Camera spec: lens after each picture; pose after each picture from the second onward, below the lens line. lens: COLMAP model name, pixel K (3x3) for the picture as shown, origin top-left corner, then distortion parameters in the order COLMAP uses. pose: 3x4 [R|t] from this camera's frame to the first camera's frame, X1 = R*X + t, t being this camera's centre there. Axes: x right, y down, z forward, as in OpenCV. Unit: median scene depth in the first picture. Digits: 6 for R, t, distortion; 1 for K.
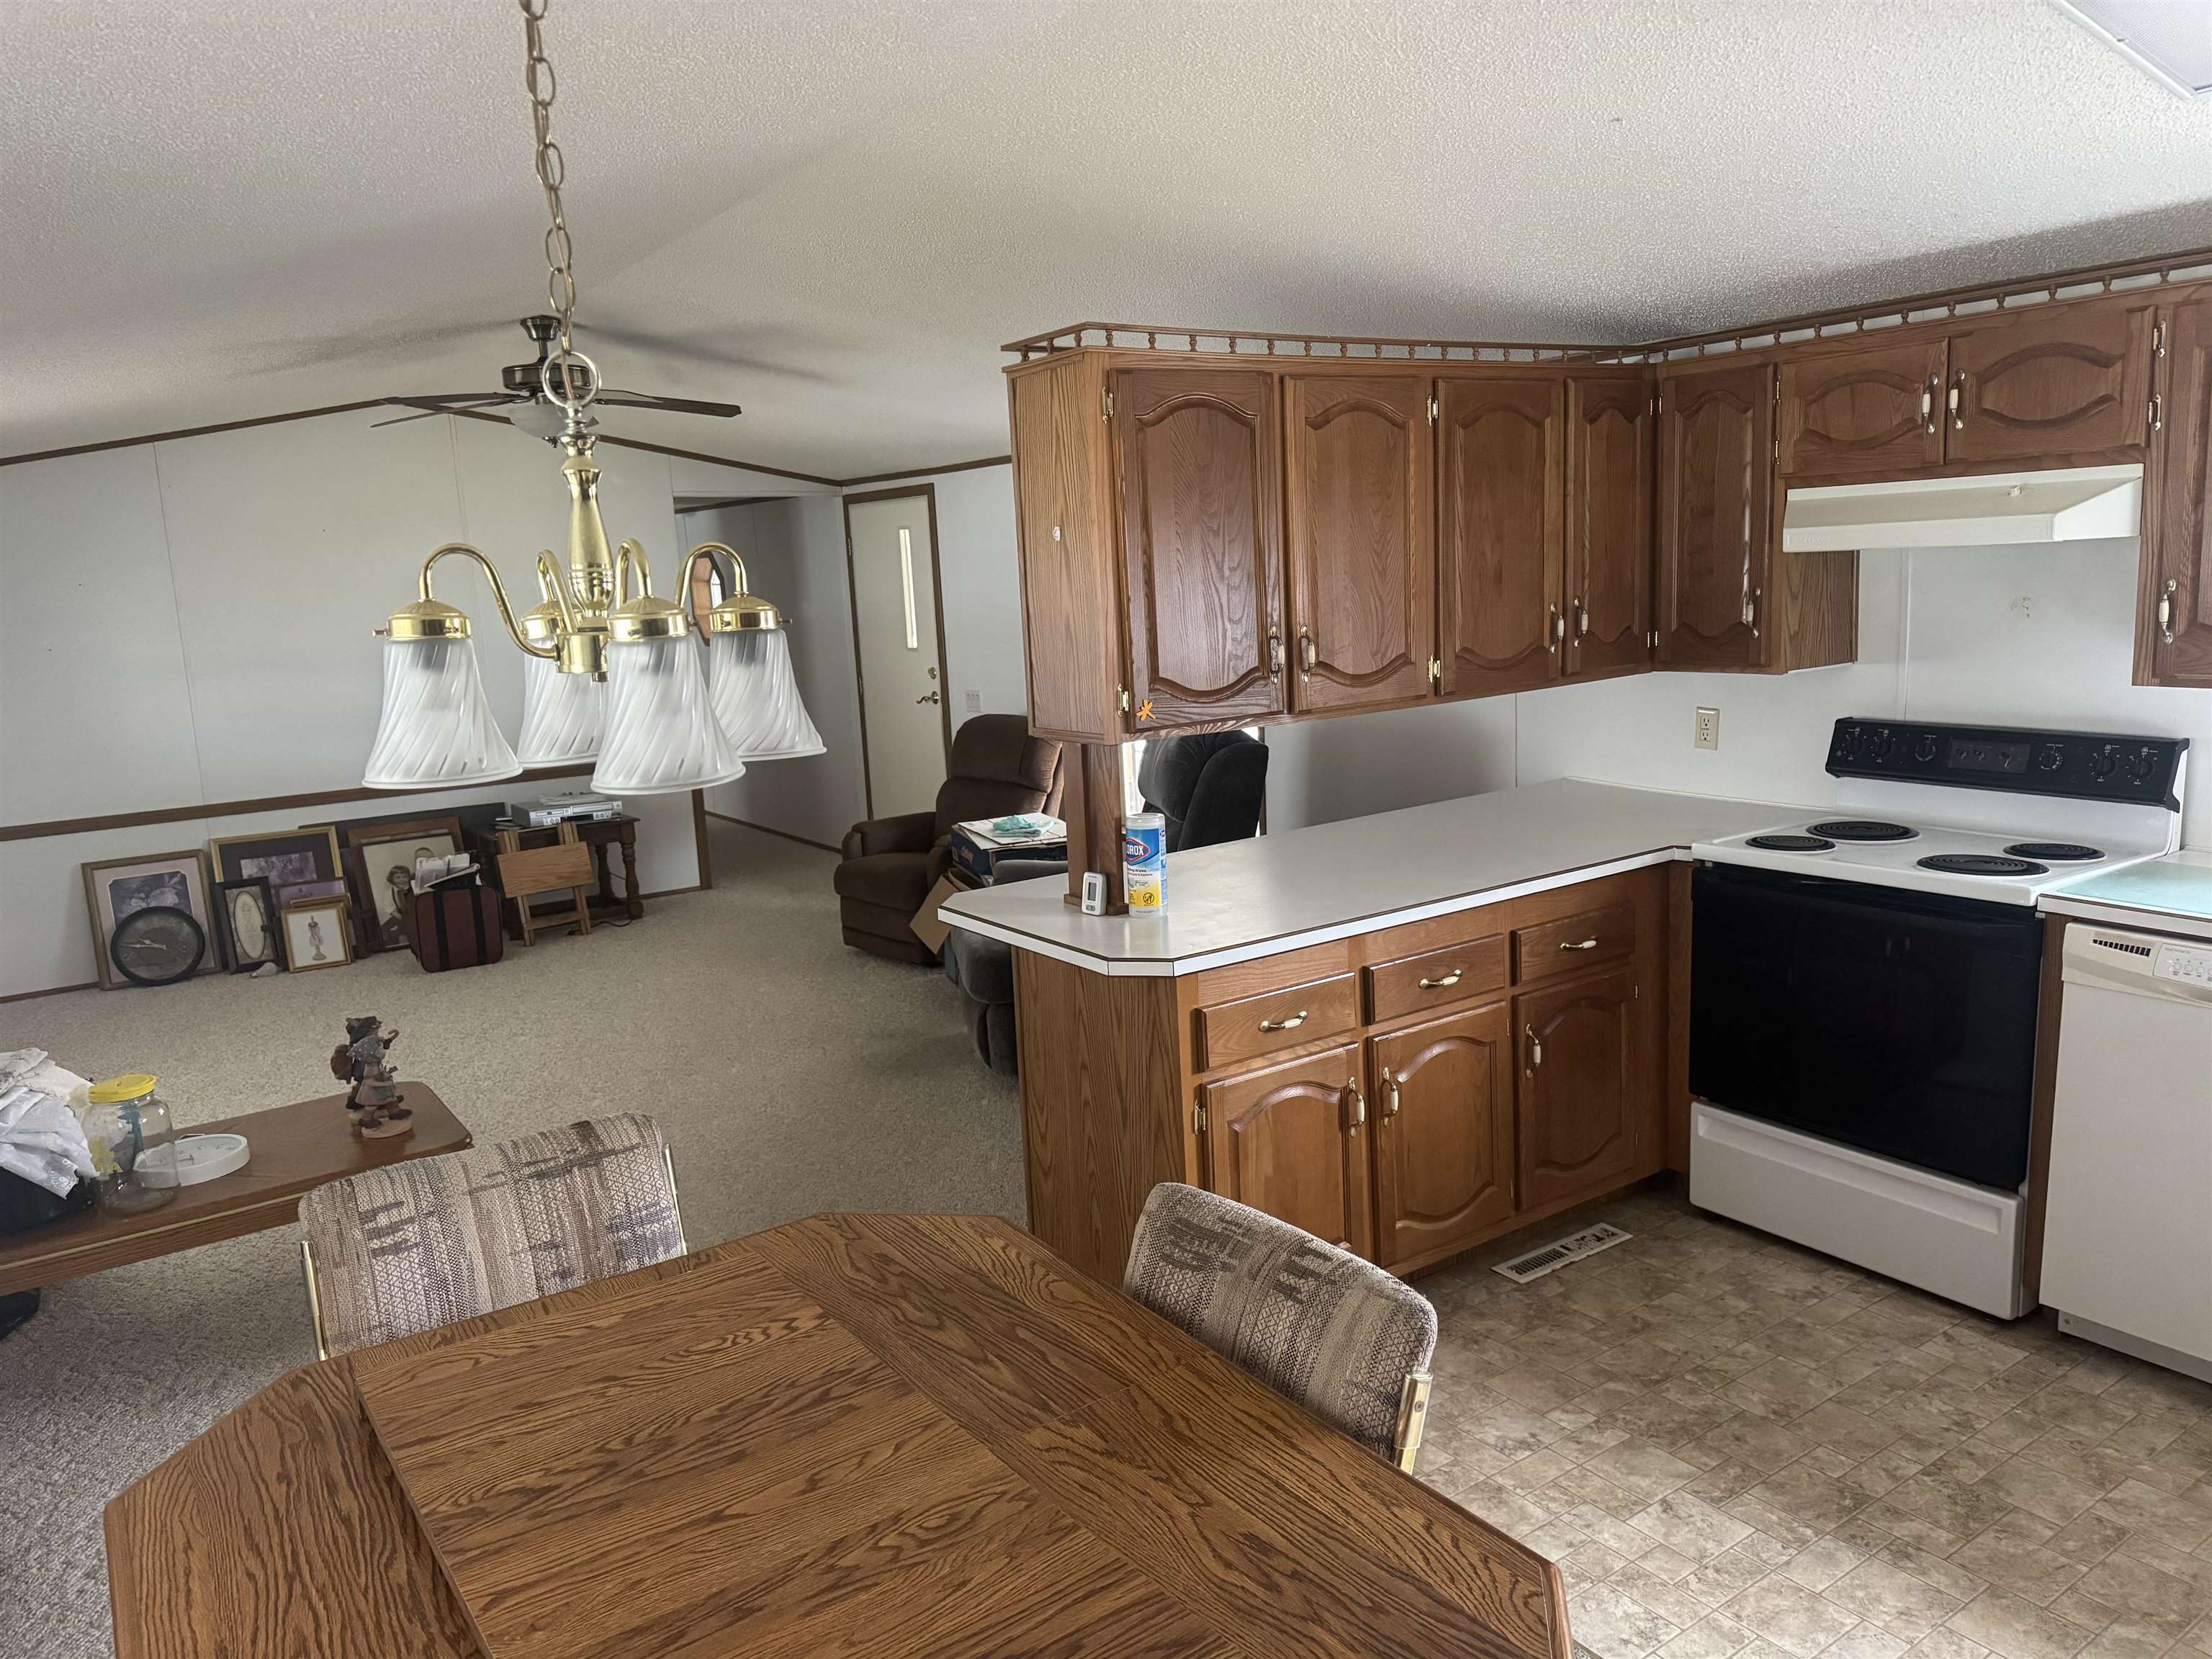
lens RADIAL K [[1545.5, 0, 1128.4], [0, 1545.5, 825.5], [0, 0, 1]] dist [0.011039, -0.019602]
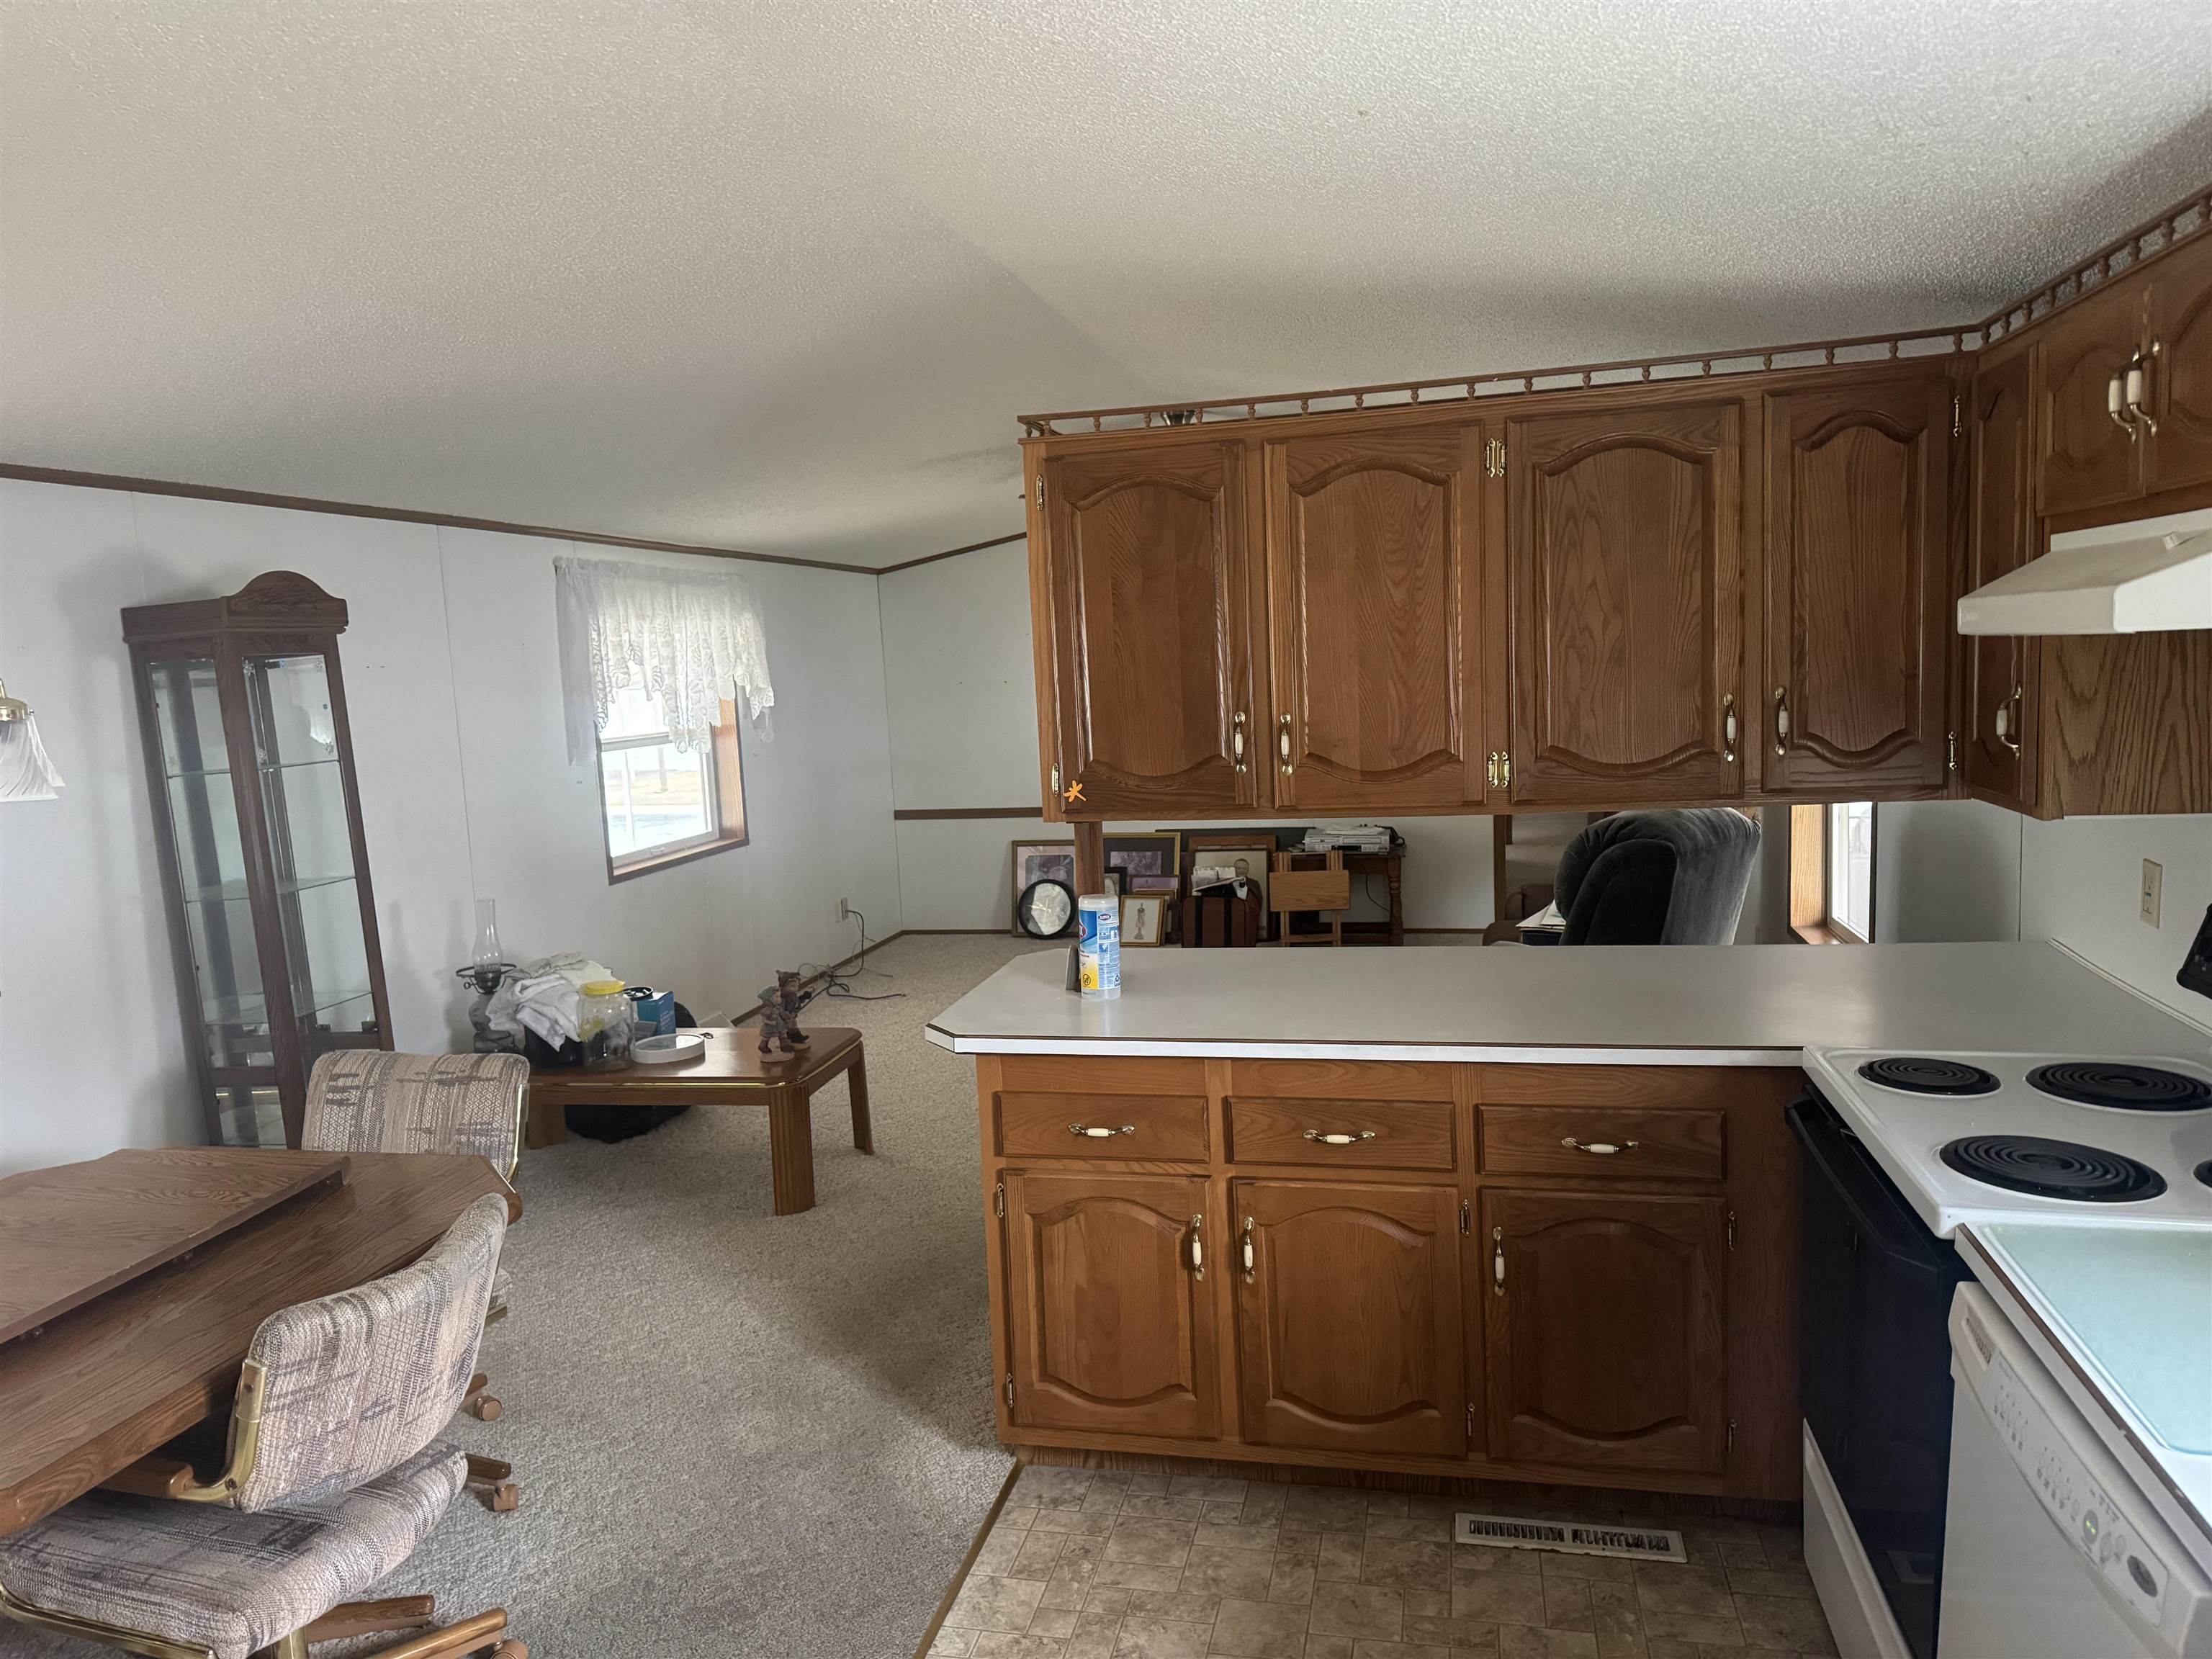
lens RADIAL K [[1545.5, 0, 1126.3], [0, 1545.5, 839.7], [0, 0, 1]] dist [0.011039, -0.019602]
pose [[0.680420, 0.106709, -0.725011, 0.674046], [-0.112261, 0.992842, 0.040773, -0.078238], [0.724172, 0.053648, 0.687529, 0.302332]]
